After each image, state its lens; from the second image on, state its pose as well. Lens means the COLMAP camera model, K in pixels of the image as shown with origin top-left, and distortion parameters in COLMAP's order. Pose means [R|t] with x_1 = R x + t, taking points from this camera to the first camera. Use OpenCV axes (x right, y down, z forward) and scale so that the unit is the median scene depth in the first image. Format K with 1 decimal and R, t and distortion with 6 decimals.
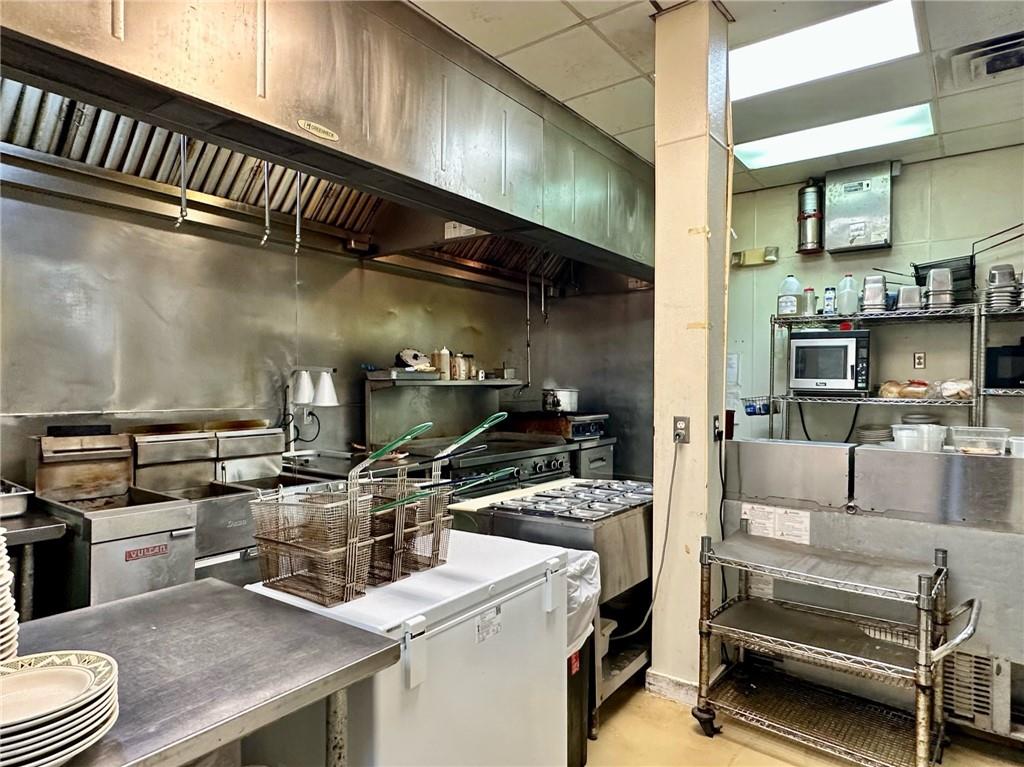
lens RADIAL K [[622.2, 0, 509.0], [0, 622.2, 387.4], [0, 0, 1]] dist [-0.005036, 0.003051]
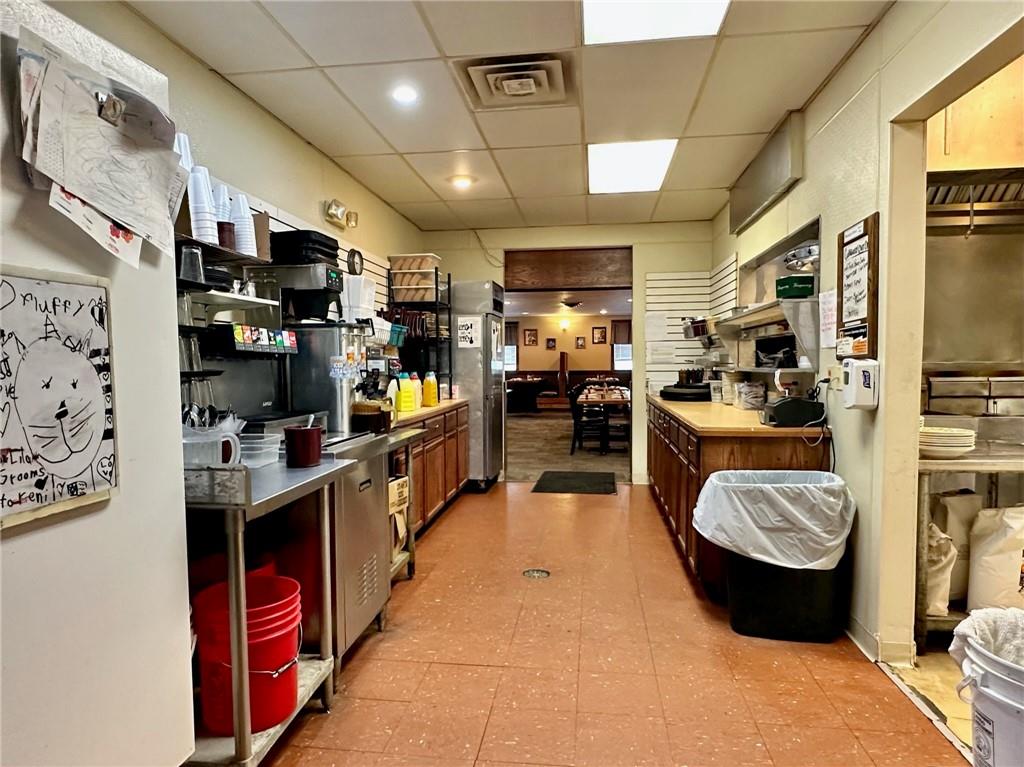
lens RADIAL K [[622.2, 0, 507.7], [0, 622.2, 385.0], [0, 0, 1]] dist [-0.005036, 0.003051]
pose [[0.483730, 0.031877, -0.874637, 0.221613], [0.009771, 0.999078, 0.041816, 0.020795], [0.875163, -0.028774, 0.482972, -0.608710]]
